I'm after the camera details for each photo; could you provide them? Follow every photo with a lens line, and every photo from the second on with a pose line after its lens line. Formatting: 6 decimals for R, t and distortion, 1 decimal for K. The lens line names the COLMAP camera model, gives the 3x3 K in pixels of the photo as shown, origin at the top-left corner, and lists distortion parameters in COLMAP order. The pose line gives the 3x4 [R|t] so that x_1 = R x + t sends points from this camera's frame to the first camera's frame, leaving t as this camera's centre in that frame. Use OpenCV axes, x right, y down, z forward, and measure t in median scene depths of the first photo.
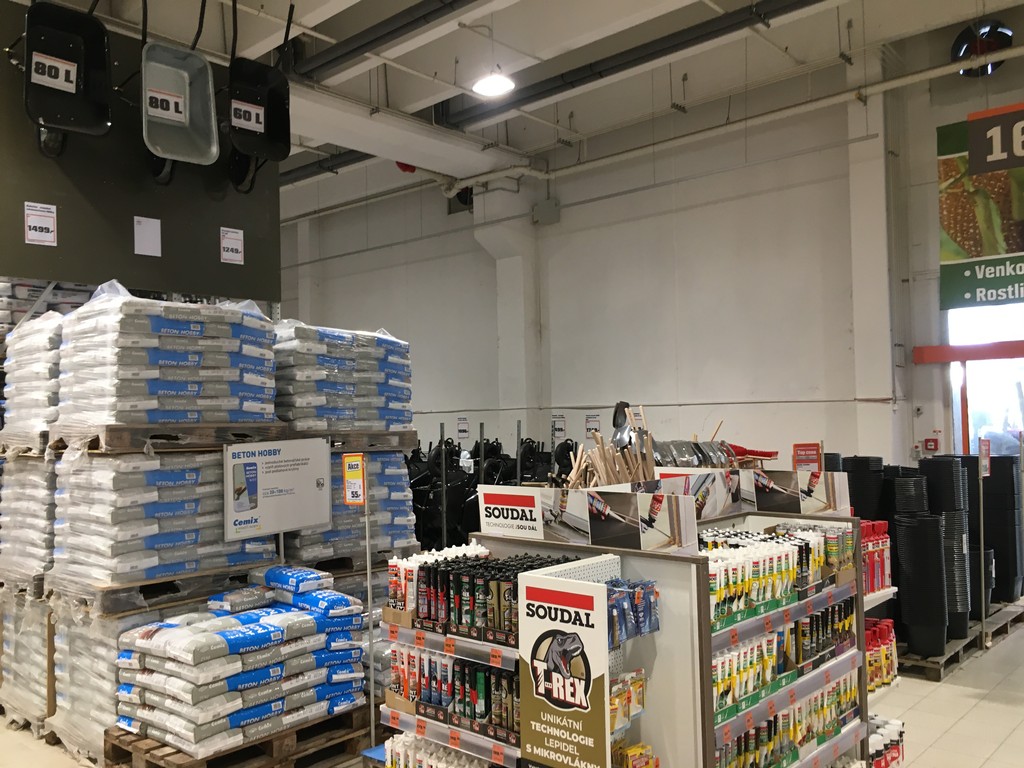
lens RADIAL K [[865.8, 0, 512.2], [0, 865.8, 384.2], [0, 0, 1]] dist [0.003794, 0.001300]
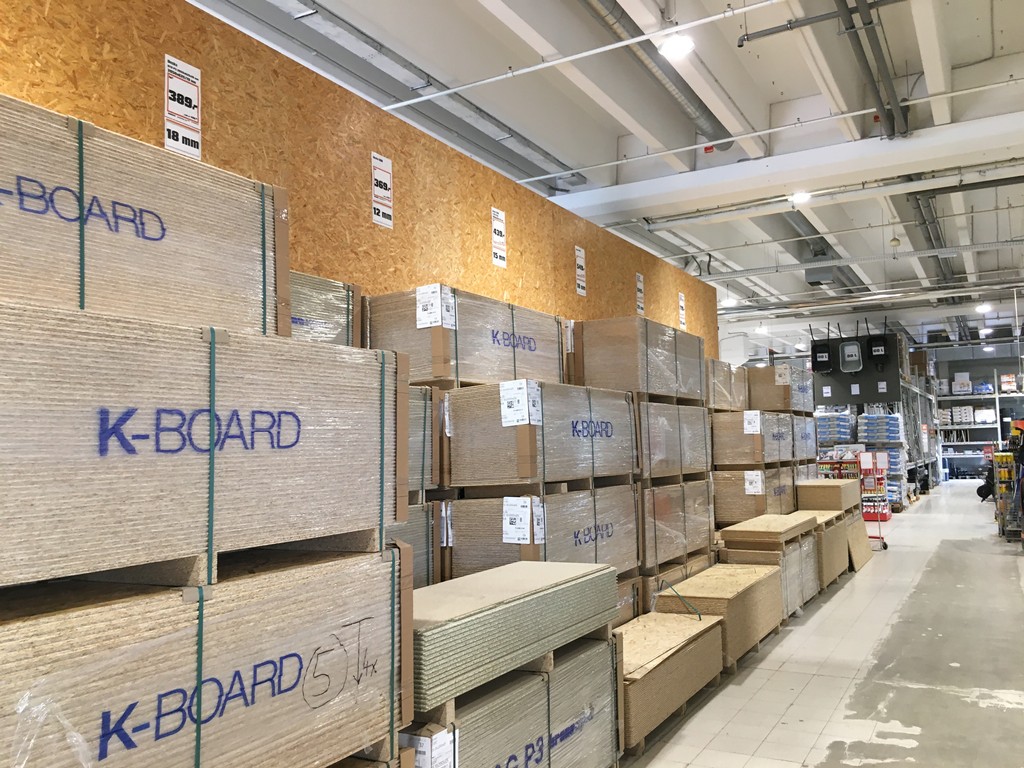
lens RADIAL K [[865.8, 0, 512.4], [0, 865.8, 384.7], [0, 0, 1]] dist [0.003794, 0.001300]
pose [[0.220925, -0.057860, -0.973573, 3.273114], [0.053210, 0.997467, -0.047205, -0.106537], [0.973838, -0.041375, 0.223444, -1.436224]]
